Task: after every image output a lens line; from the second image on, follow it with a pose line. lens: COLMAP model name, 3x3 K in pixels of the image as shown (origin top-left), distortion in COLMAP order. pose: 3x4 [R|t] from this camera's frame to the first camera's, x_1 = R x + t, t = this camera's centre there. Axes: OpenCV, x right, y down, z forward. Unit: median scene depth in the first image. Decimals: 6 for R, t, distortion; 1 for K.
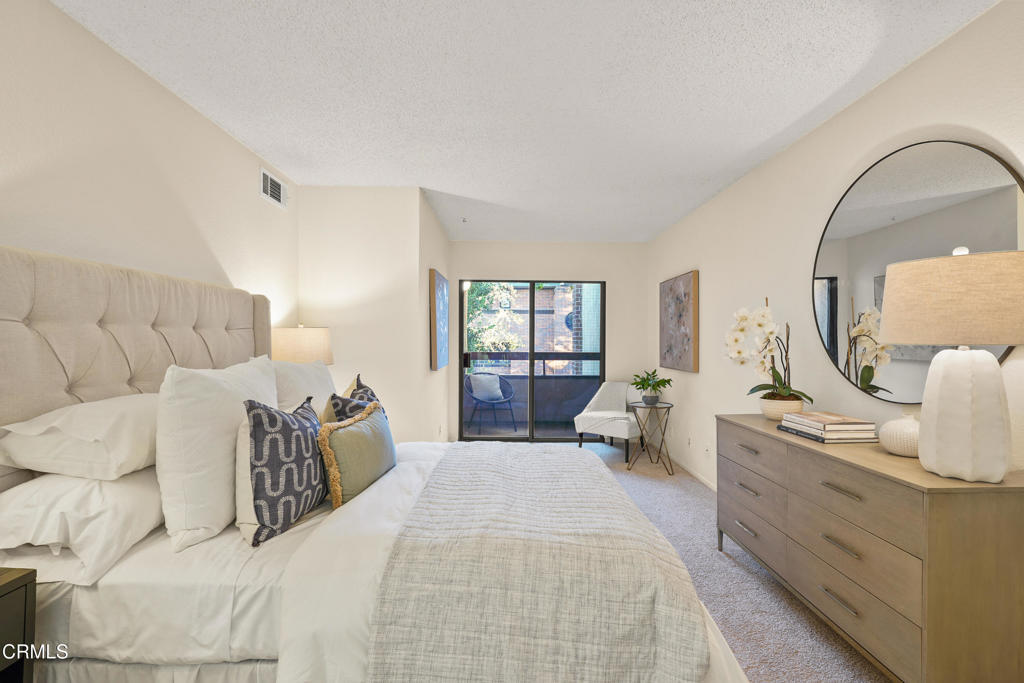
lens RADIAL K [[467.6, 0, 512.0], [0, 467.6, 341.5], [0, 0, 1]] dist [-0.015584, 0.009495]
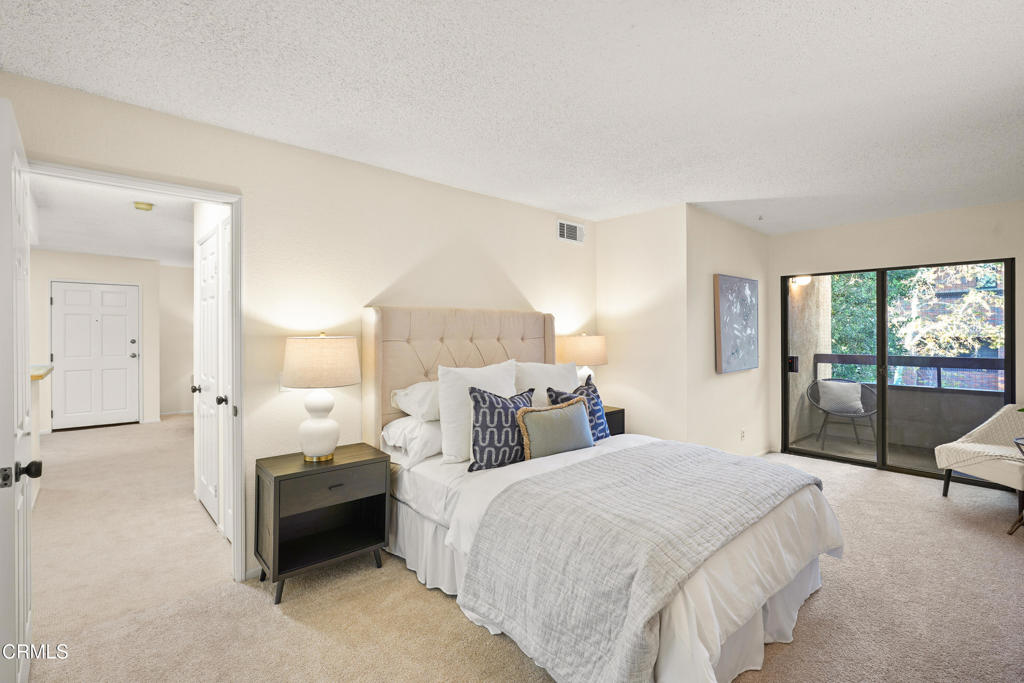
lens RADIAL K [[468.7, 0, 510.6], [0, 468.7, 332.2], [0, 0, 1]] dist [-0.000963, -0.000050]
pose [[0.662006, -0.008577, -0.749450, 0.807973], [0.004513, 0.999962, -0.007458, -0.062493], [0.749485, 0.001555, 0.662019, -0.041956]]
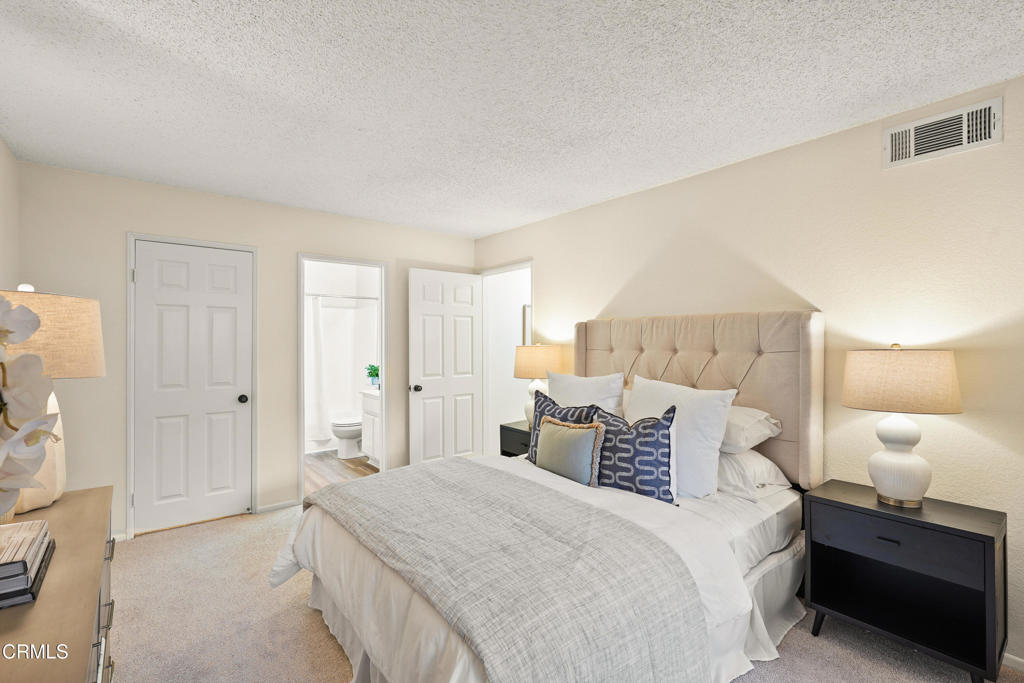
lens RADIAL K [[467.6, 0, 512.0], [0, 467.6, 341.5], [0, 0, 1]] dist [-0.015584, 0.009495]
pose [[-0.777834, -0.013073, -0.628334, 0.740217], [-0.012317, 0.999909, -0.005557, -0.064510], [0.628349, 0.003417, -0.777924, 2.407958]]
